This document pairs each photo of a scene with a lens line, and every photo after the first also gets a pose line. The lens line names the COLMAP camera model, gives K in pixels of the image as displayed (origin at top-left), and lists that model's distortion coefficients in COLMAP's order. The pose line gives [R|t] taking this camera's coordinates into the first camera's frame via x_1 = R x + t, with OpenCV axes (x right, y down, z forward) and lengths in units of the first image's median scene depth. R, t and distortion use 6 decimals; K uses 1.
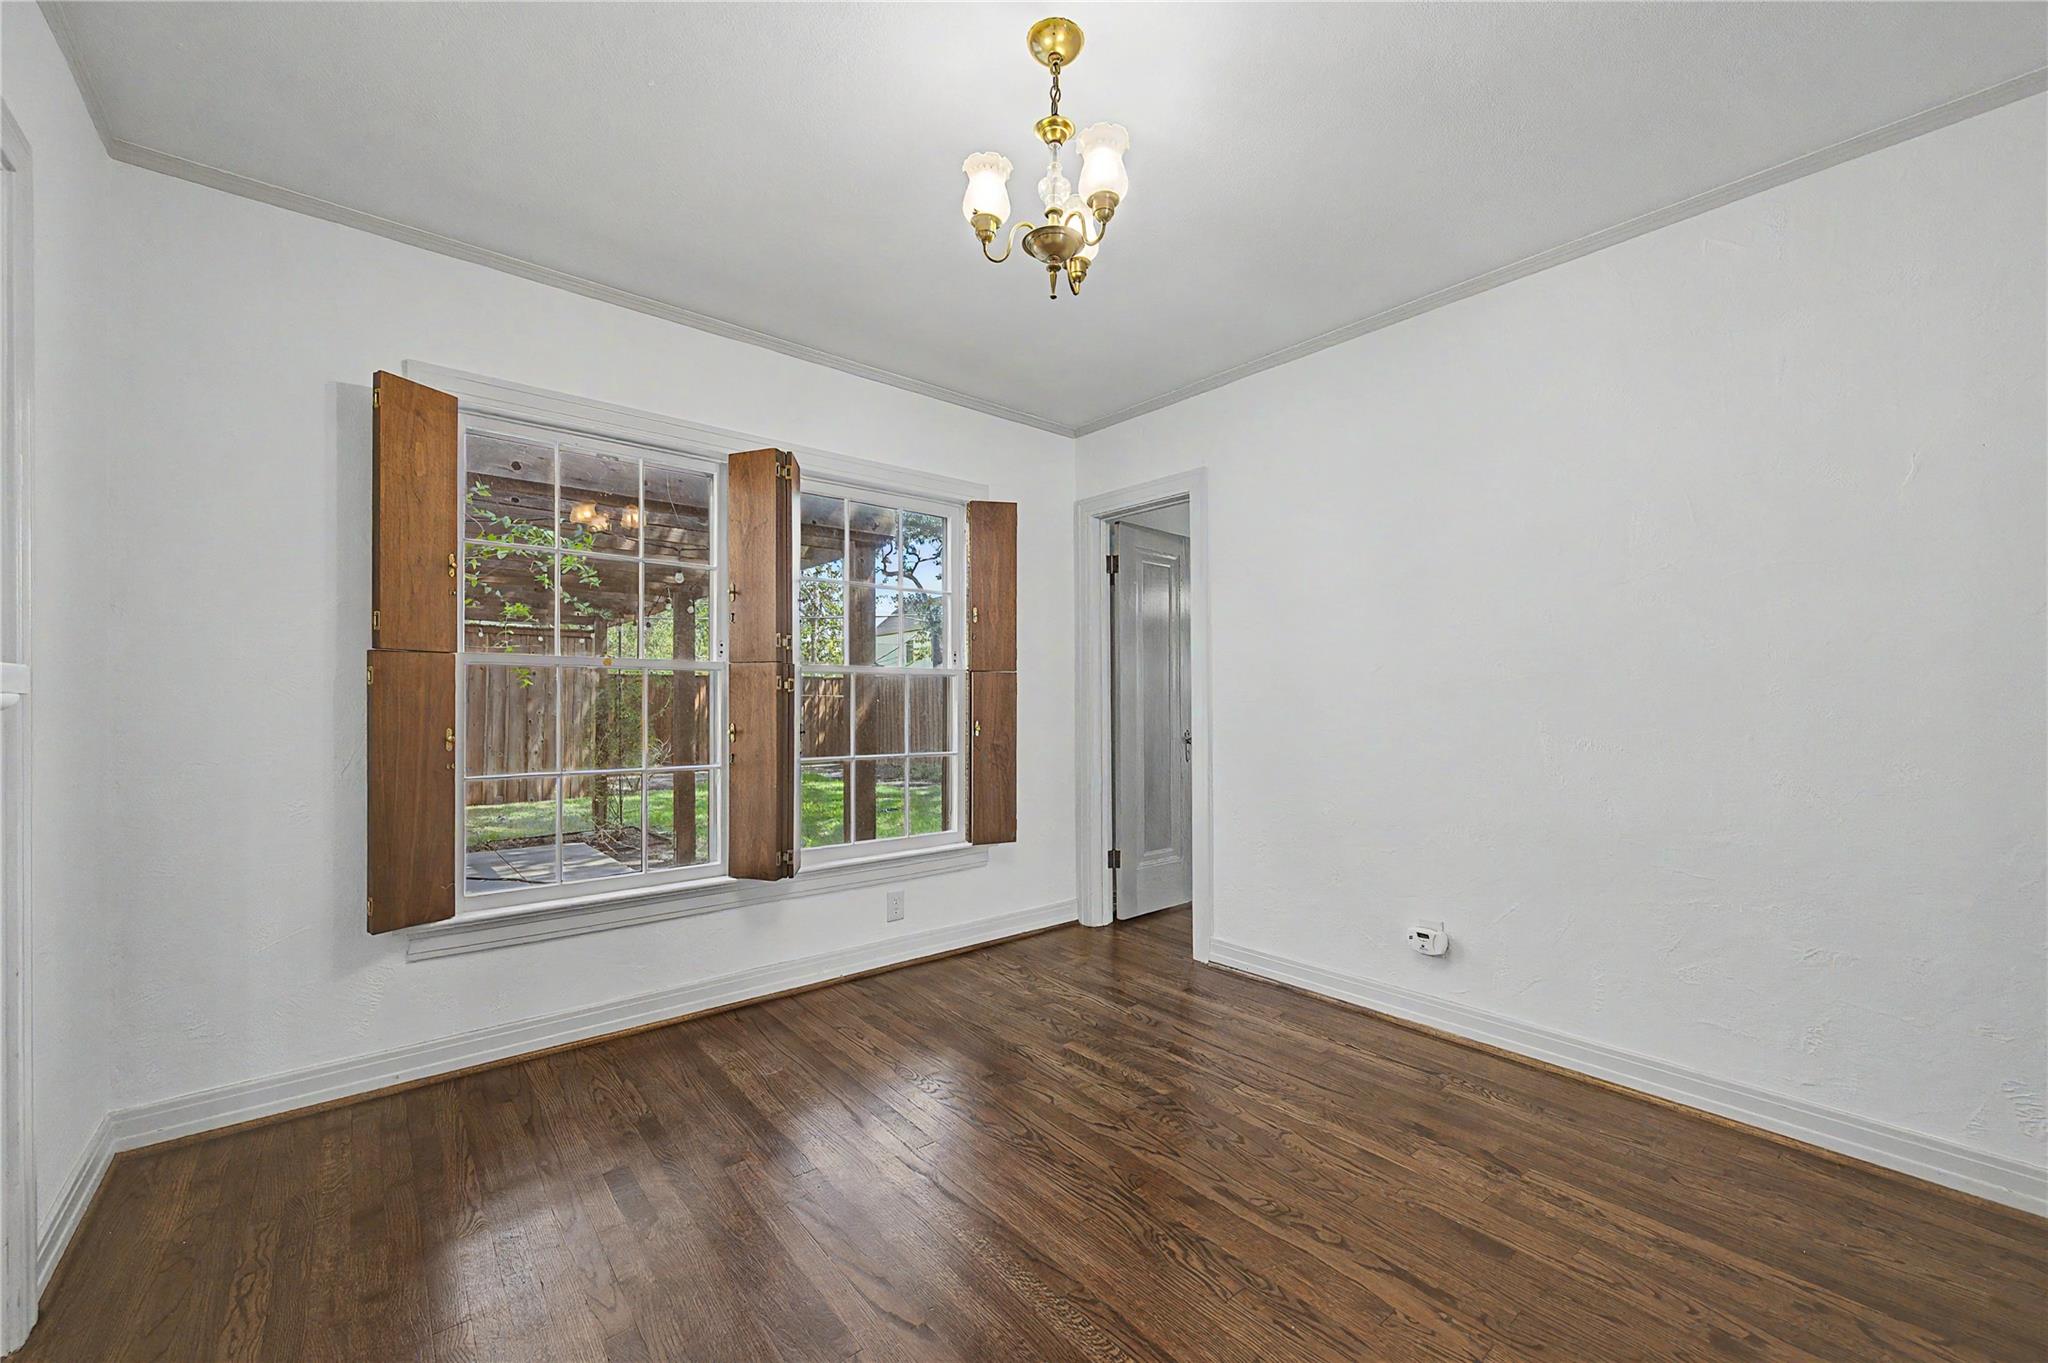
lens RADIAL K [[803.9, 0, 1023.9], [0, 803.9, 693.4], [0, 0, 1]] dist [0.000552, -0.000035]
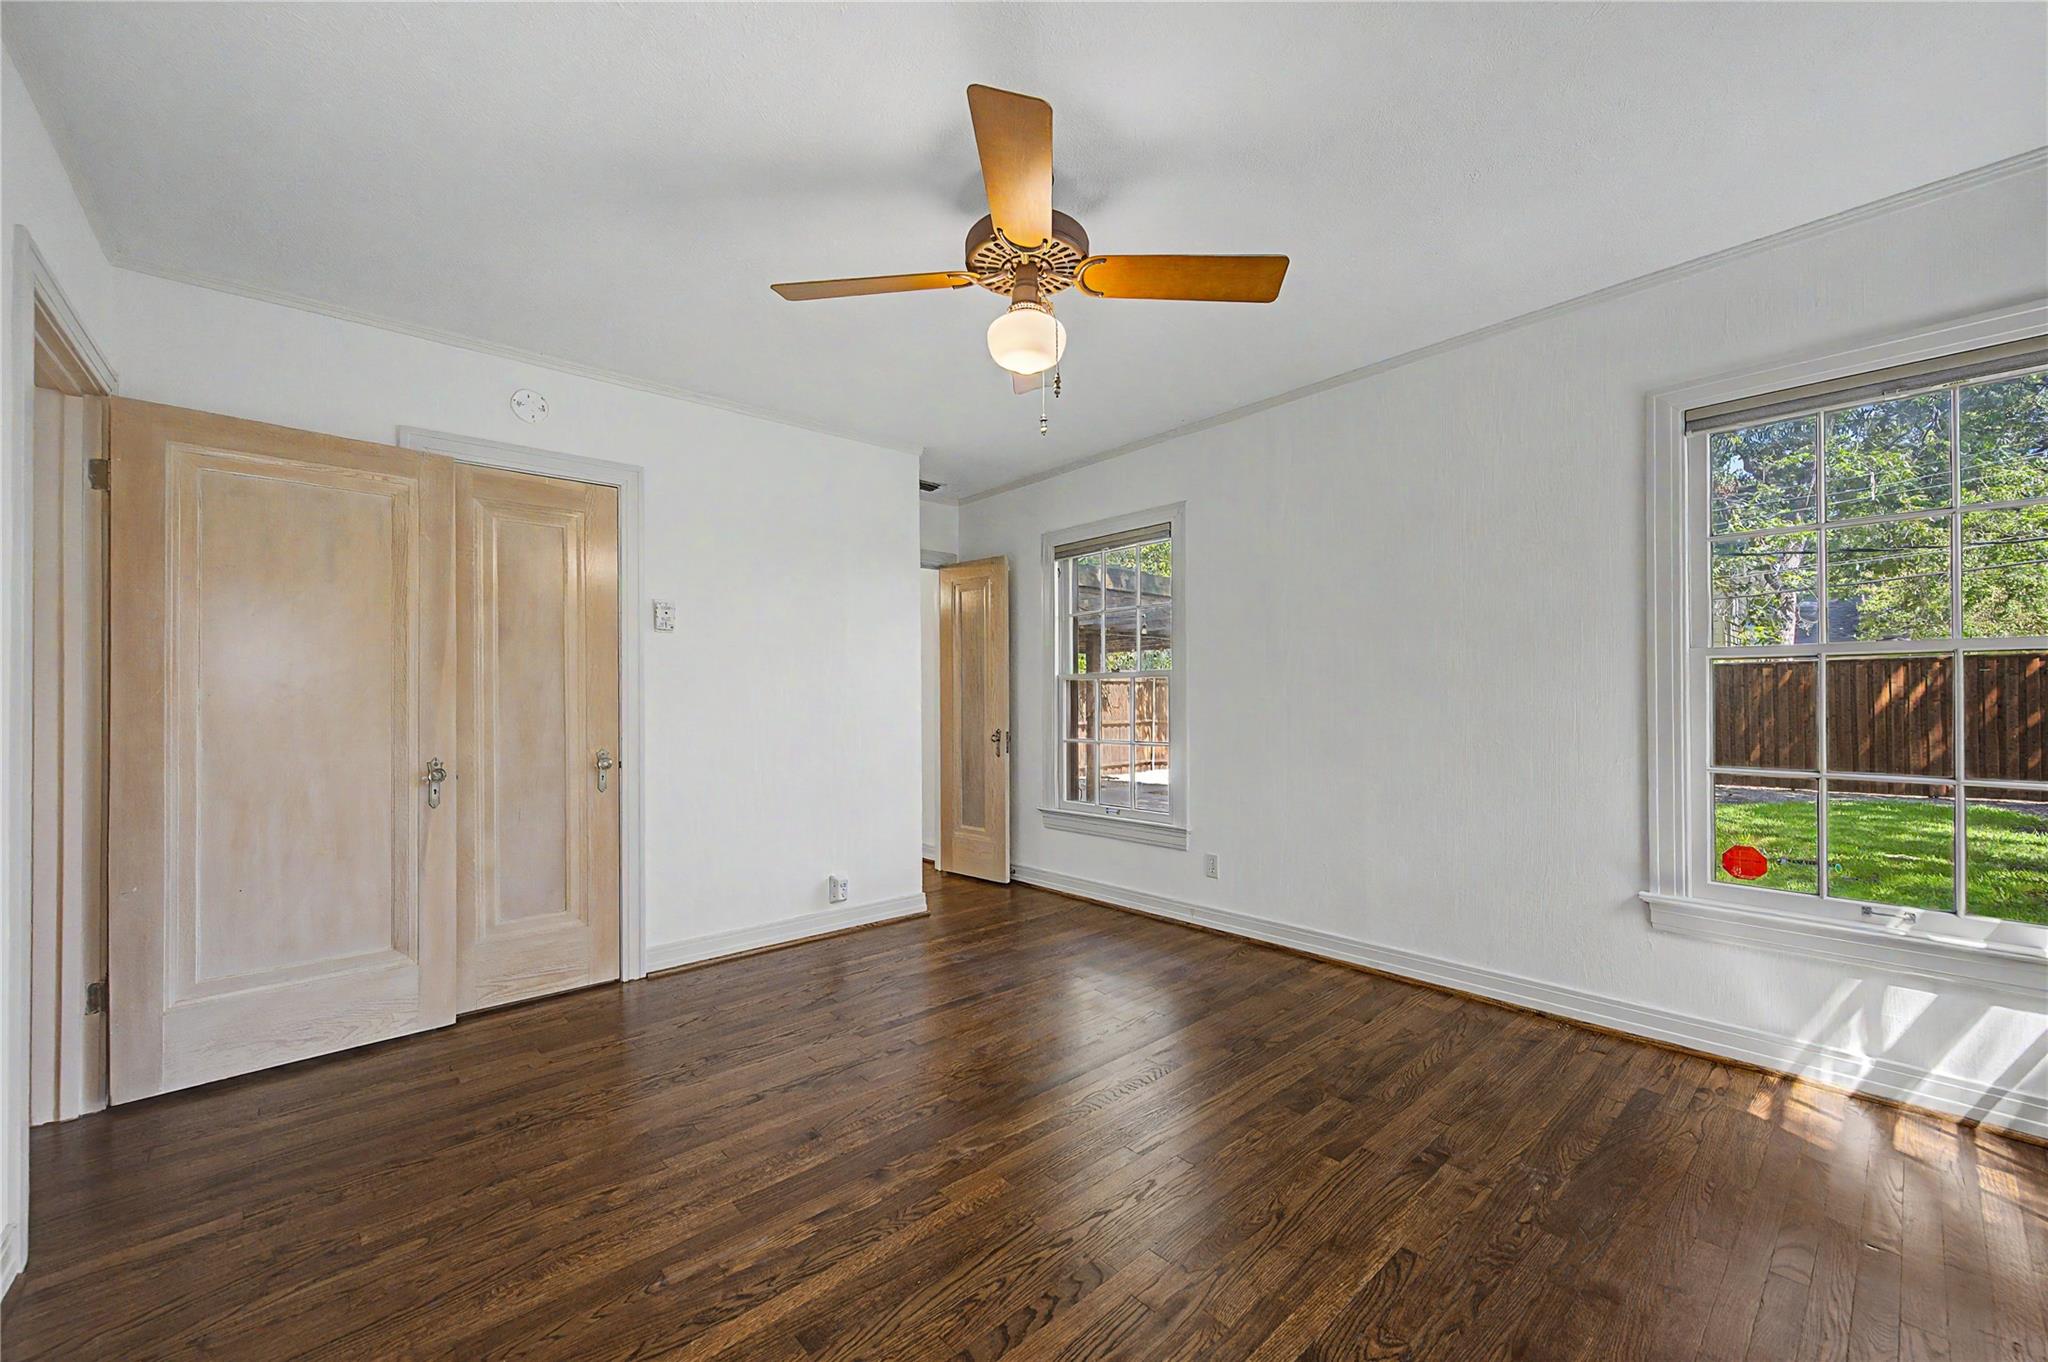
lens RADIAL K [[803.9, 0, 1024.2], [0, 803.9, 689.2], [0, 0, 1]] dist [0.000552, -0.000035]
pose [[0.023776, -0.007049, -0.999692, 0.461796], [0.013428, 0.999887, -0.006731, -0.000715], [0.999627, -0.013263, 0.023868, 0.351653]]
